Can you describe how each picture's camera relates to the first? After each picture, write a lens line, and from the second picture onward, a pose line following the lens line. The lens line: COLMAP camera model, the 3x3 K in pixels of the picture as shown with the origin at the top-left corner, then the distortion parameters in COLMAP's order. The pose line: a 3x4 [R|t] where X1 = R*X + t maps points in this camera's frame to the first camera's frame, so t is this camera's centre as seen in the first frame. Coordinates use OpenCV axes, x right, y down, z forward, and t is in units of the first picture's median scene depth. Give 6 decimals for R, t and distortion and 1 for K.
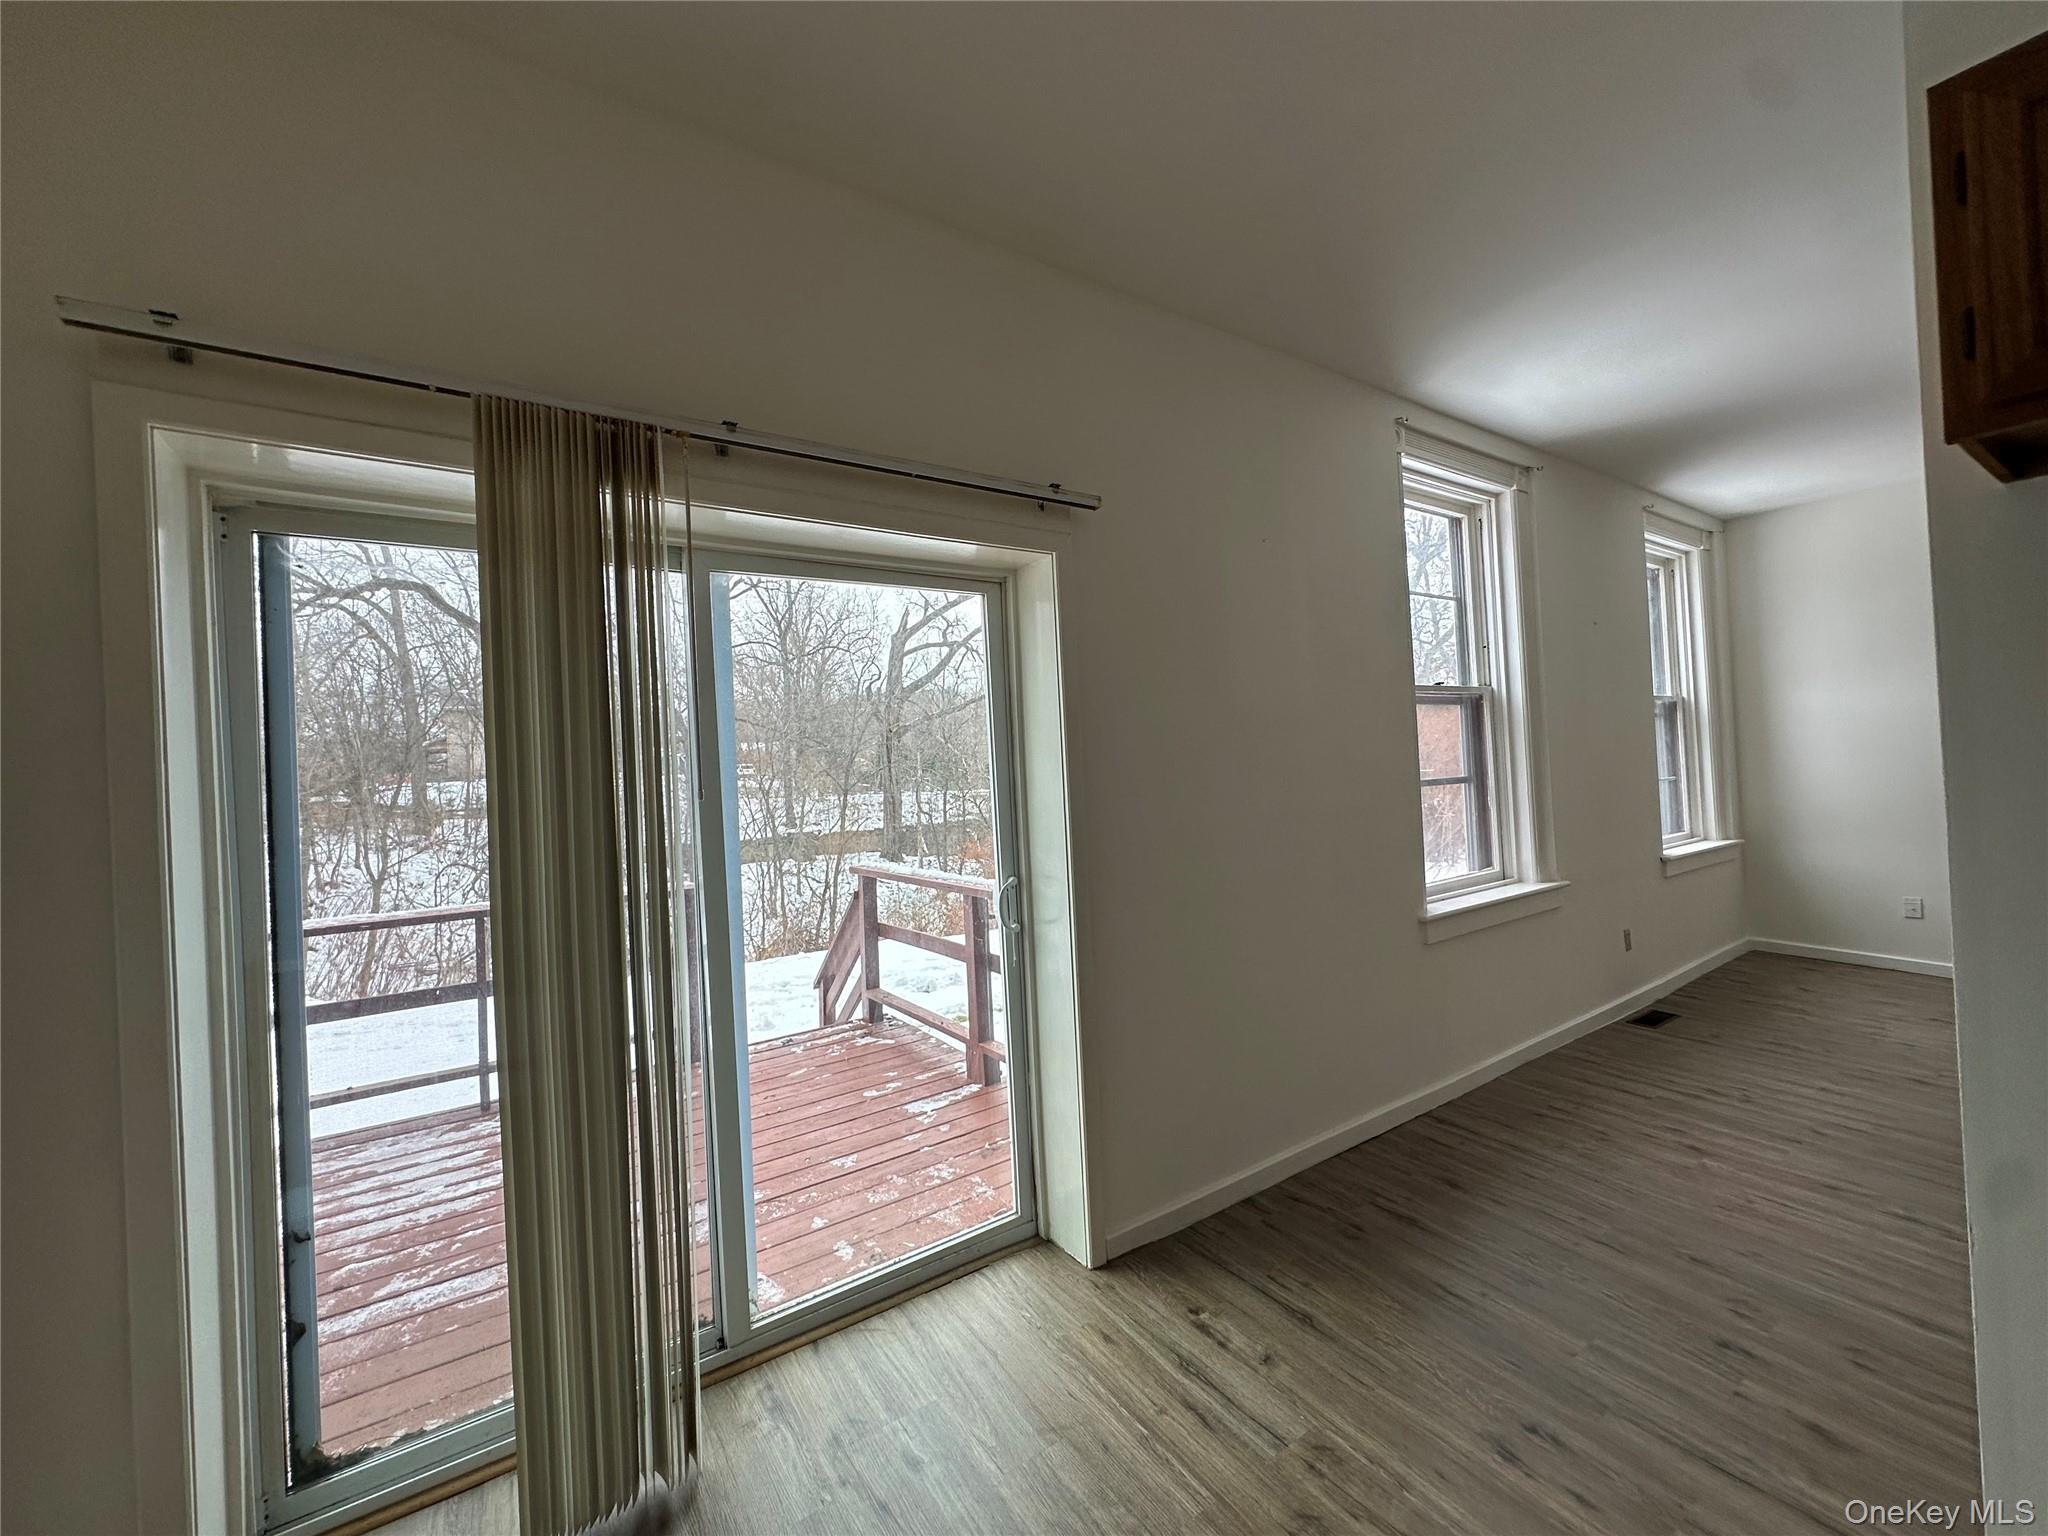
lens RADIAL K [[814.8, 0, 1023.1], [0, 814.8, 764.7], [0, 0, 1]] dist [-0.002616, 0.000678]
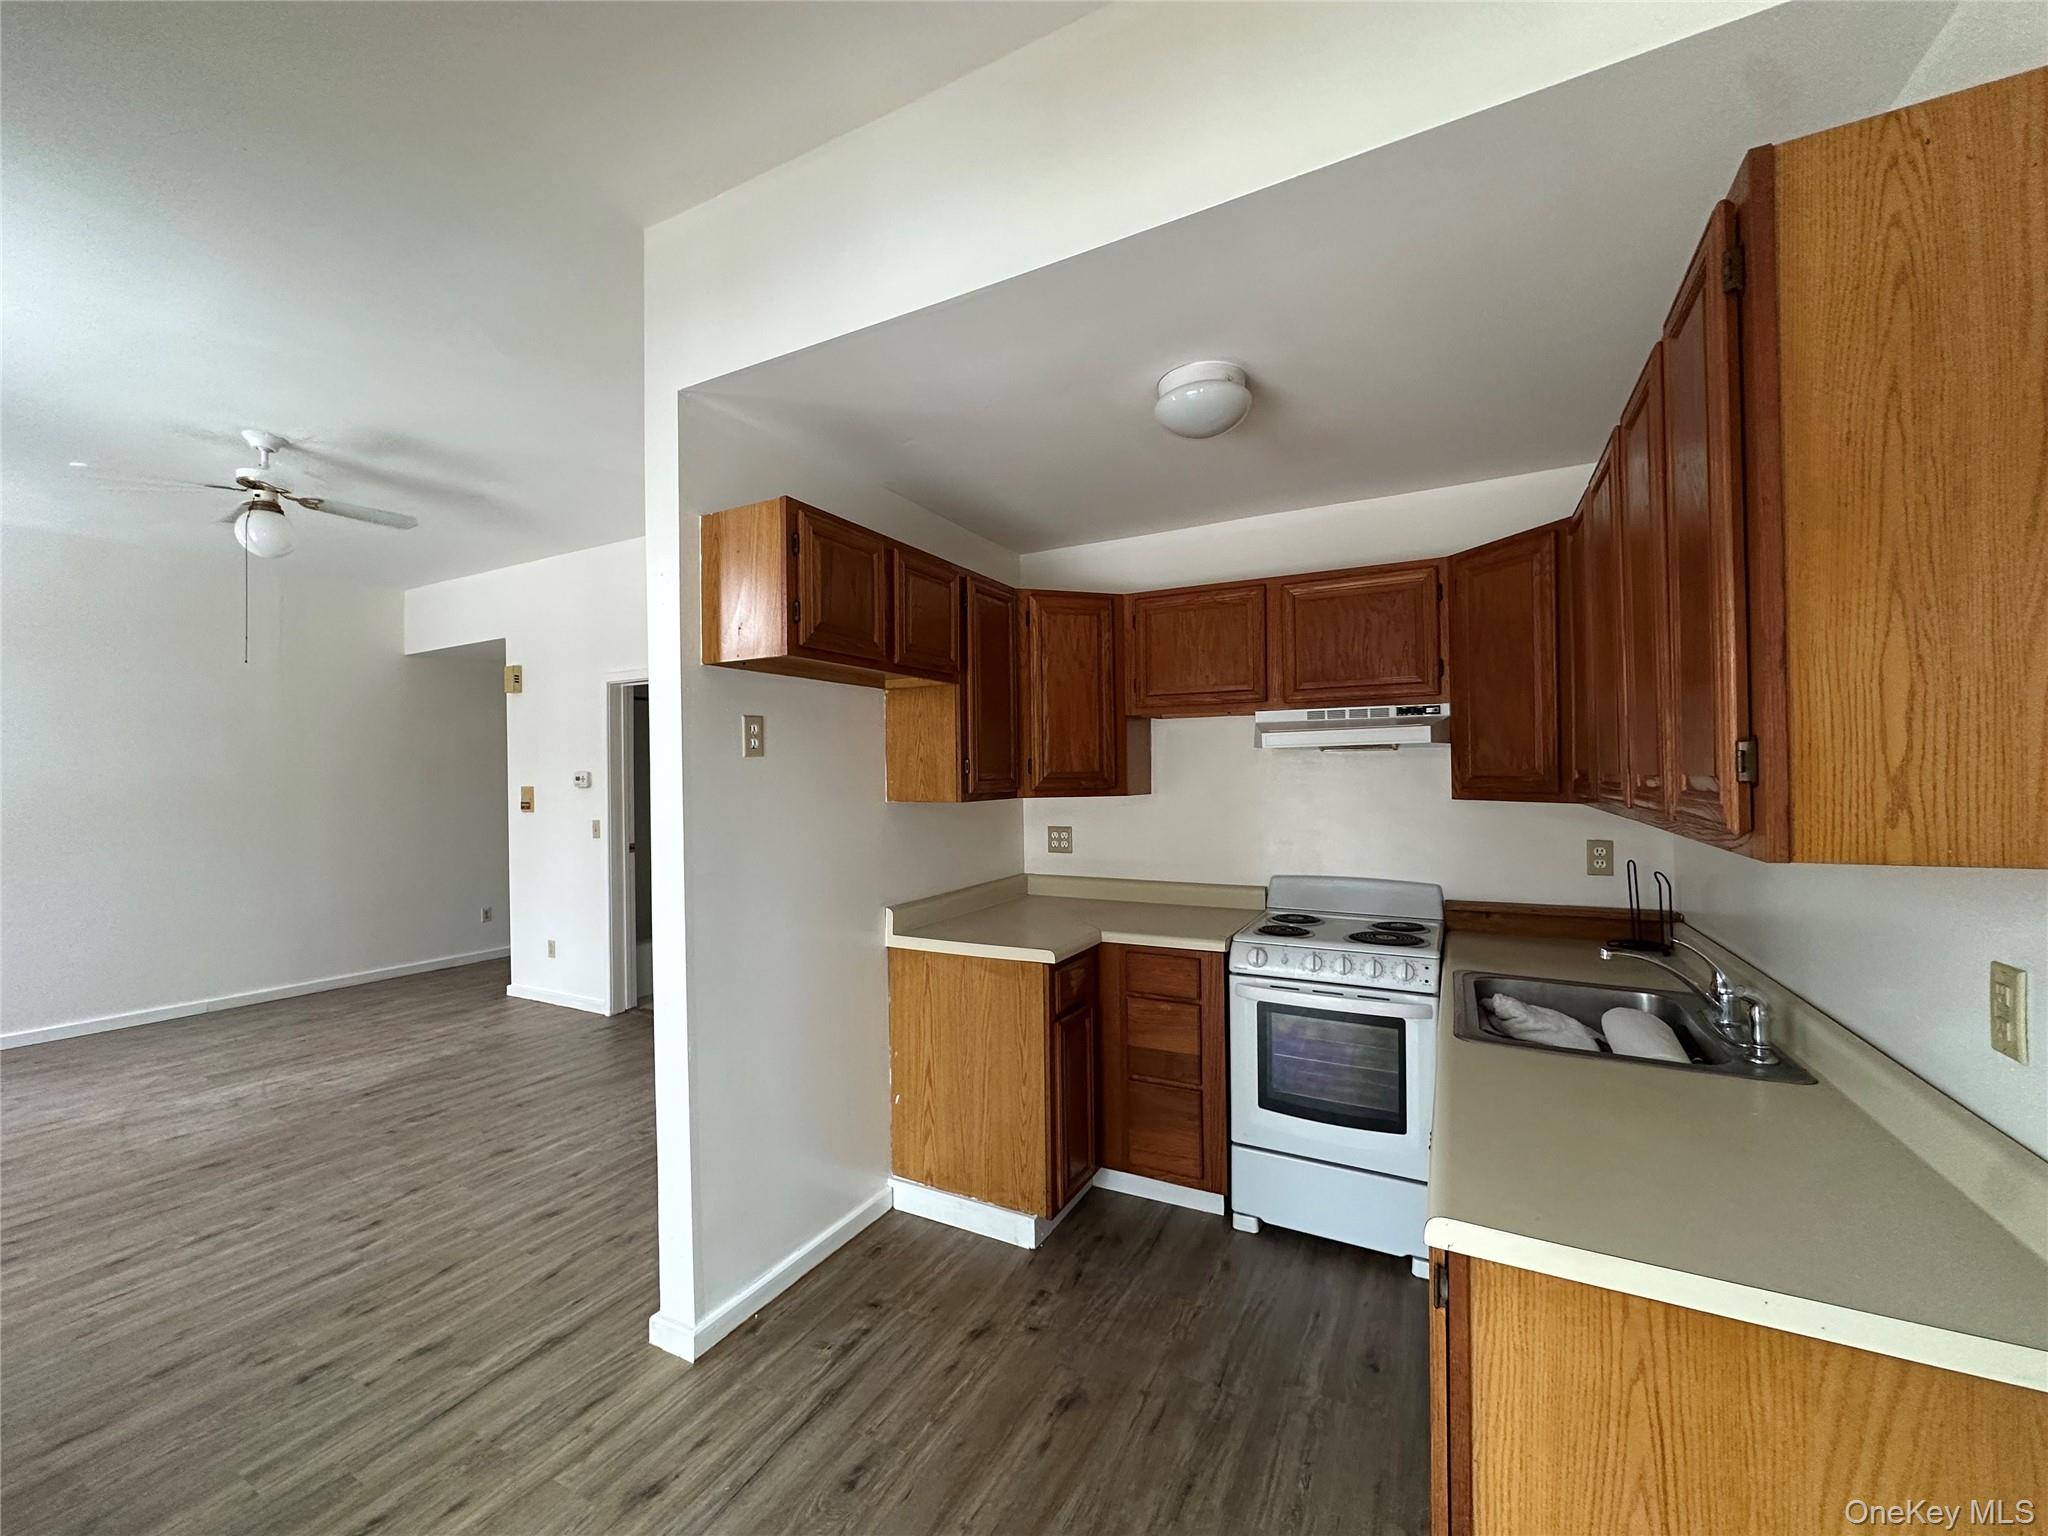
lens RADIAL K [[814.8, 0, 1022.3], [0, 814.8, 767.5], [0, 0, 1]] dist [-0.002616, 0.000678]
pose [[-0.471498, 0.052146, 0.880324, -0.295611], [0.026522, 0.998637, -0.044949, 0.007736], [-0.881468, 0.002155, -0.472239, 0.397021]]
